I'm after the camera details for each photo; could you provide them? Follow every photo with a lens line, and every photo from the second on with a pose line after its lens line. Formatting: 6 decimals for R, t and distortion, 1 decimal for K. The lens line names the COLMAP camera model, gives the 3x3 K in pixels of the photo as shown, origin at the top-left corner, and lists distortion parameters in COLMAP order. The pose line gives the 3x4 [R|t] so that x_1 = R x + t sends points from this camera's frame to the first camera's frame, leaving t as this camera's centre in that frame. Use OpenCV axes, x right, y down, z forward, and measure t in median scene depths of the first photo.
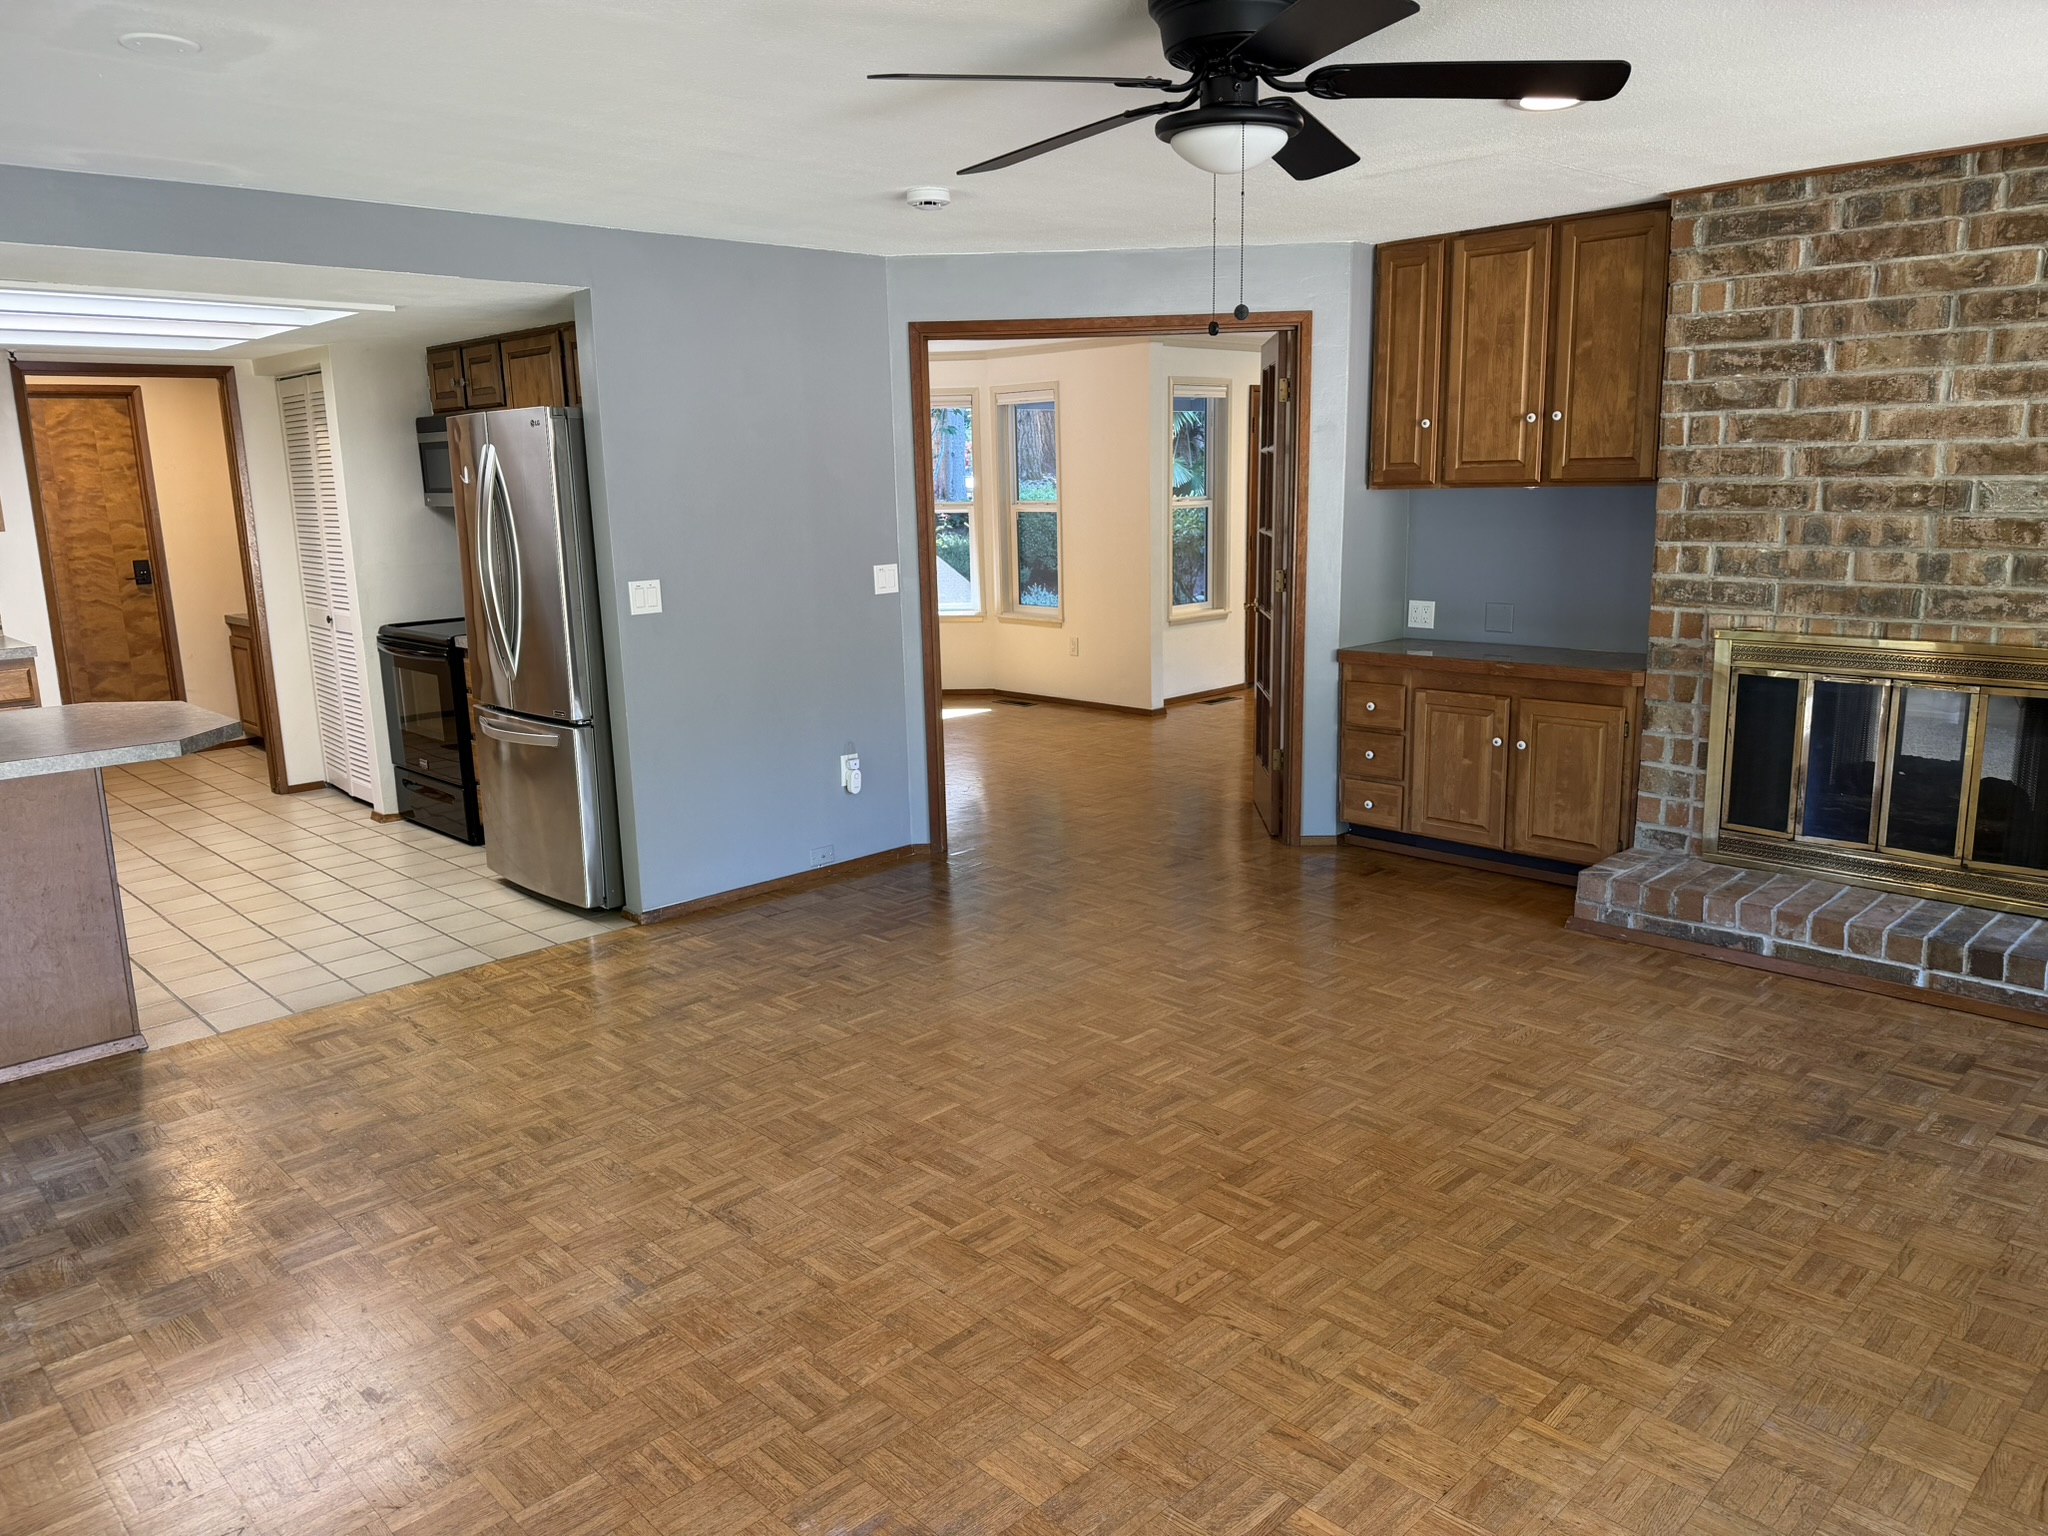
lens RADIAL K [[1432.7, 0, 1024.0], [0, 1432.7, 768.0], [0, 0, 1]] dist [-0.000515, -0.006852]
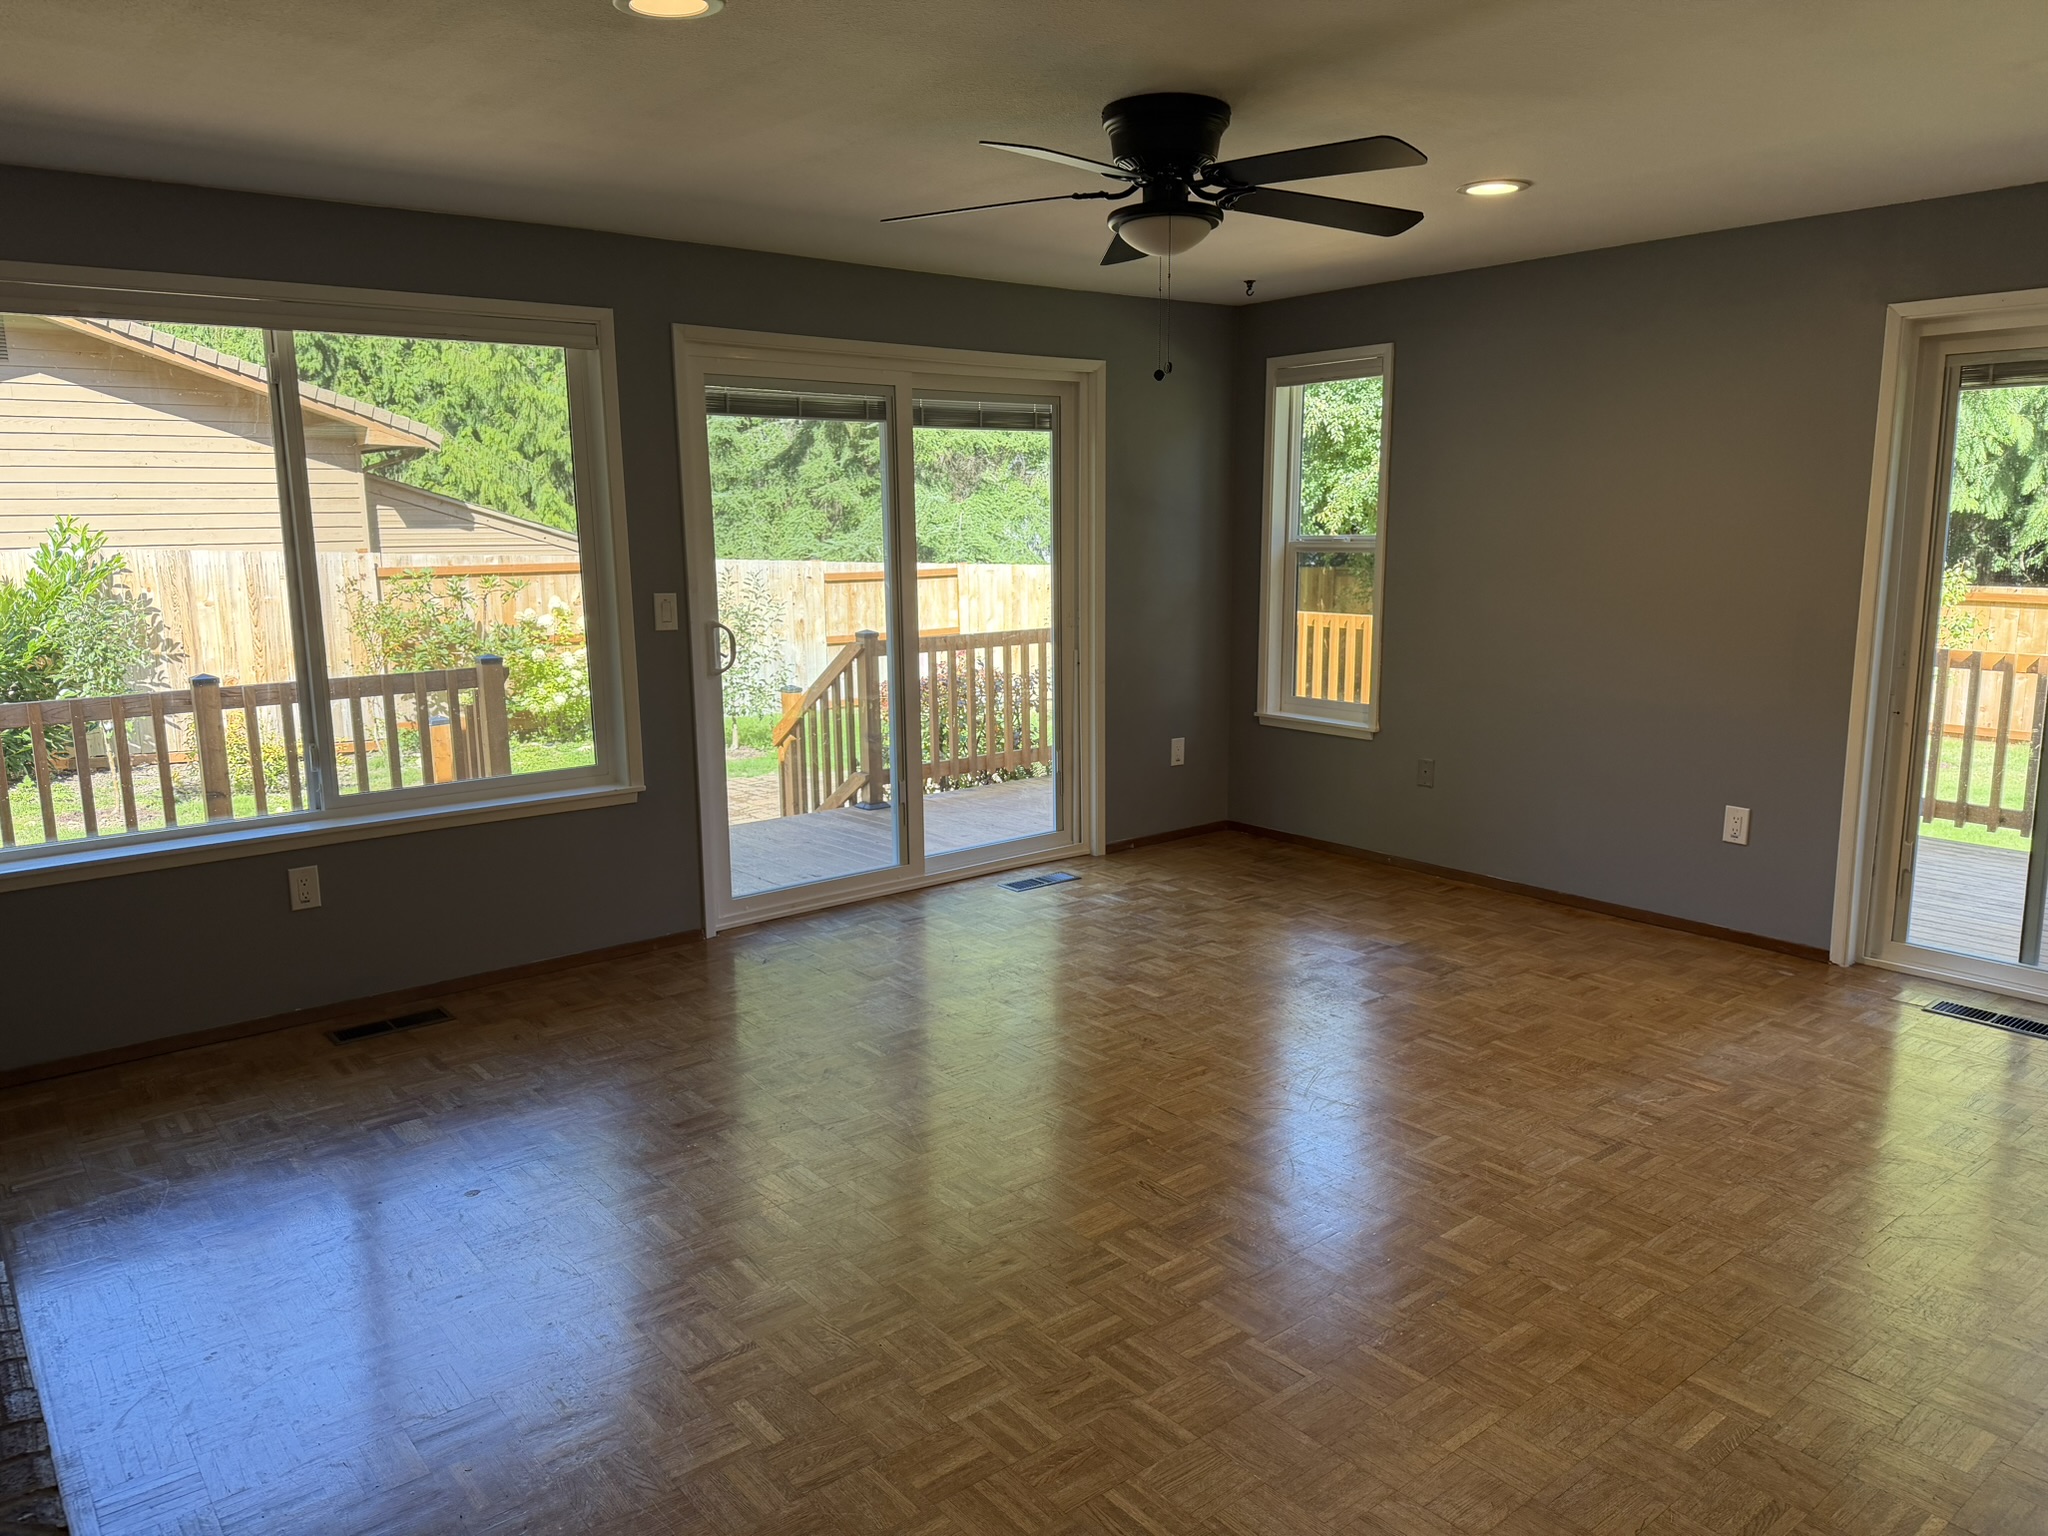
lens RADIAL K [[1432.7, 0, 1024.0], [0, 1432.7, 768.0], [0, 0, 1]] dist [-0.000515, -0.006852]
pose [[-0.995222, 0.018477, 0.095876, 0.124547], [0.052739, 0.928094, 0.368592, -0.375013], [-0.082171, 0.371887, -0.924634, 1.901457]]
